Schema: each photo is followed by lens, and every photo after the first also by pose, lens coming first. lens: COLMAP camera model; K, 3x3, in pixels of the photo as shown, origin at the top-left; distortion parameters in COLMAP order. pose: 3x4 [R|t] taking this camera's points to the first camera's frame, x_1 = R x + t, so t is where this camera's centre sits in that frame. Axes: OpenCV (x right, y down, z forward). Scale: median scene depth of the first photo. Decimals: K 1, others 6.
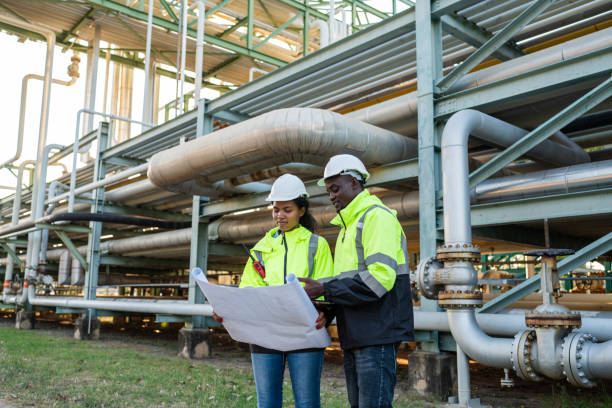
lens RADIAL K [[577.4, 0, 306.0], [0, 577.4, 204.0], [0, 0, 1]] dist [-0.001186, 0.006180]
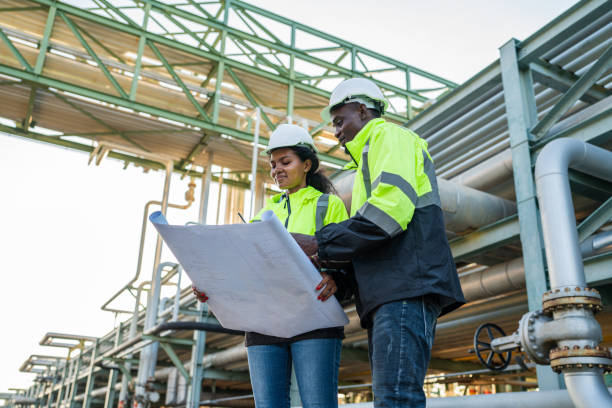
lens RADIAL K [[577.4, 0, 306.0], [0, 577.4, 204.0], [0, 0, 1]] dist [-0.001186, 0.006180]
pose [[0.975823, -0.070504, -0.206881, 0.062489], [0.019612, 0.970970, -0.238394, 0.105163], [0.217683, 0.228573, 0.948878, 0.102638]]
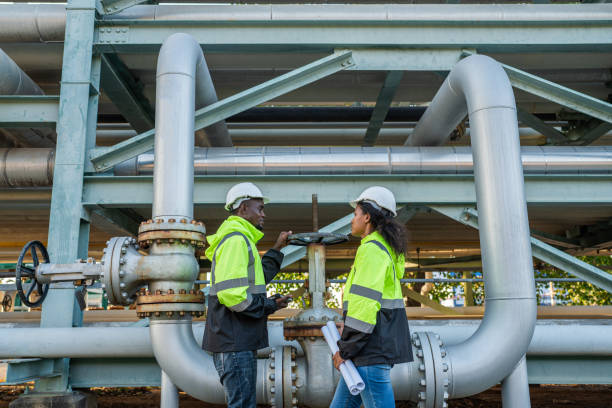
lens RADIAL K [[561.6, 0, 286.5], [0, 561.6, 204.3], [0, 0, 1]] dist [-0.000257, -0.000046]
pose [[0.646660, 0.139494, 0.749914, -0.100963], [-0.105908, 0.990033, -0.092834, 0.074763], [-0.755390, -0.019390, 0.654989, 0.373857]]
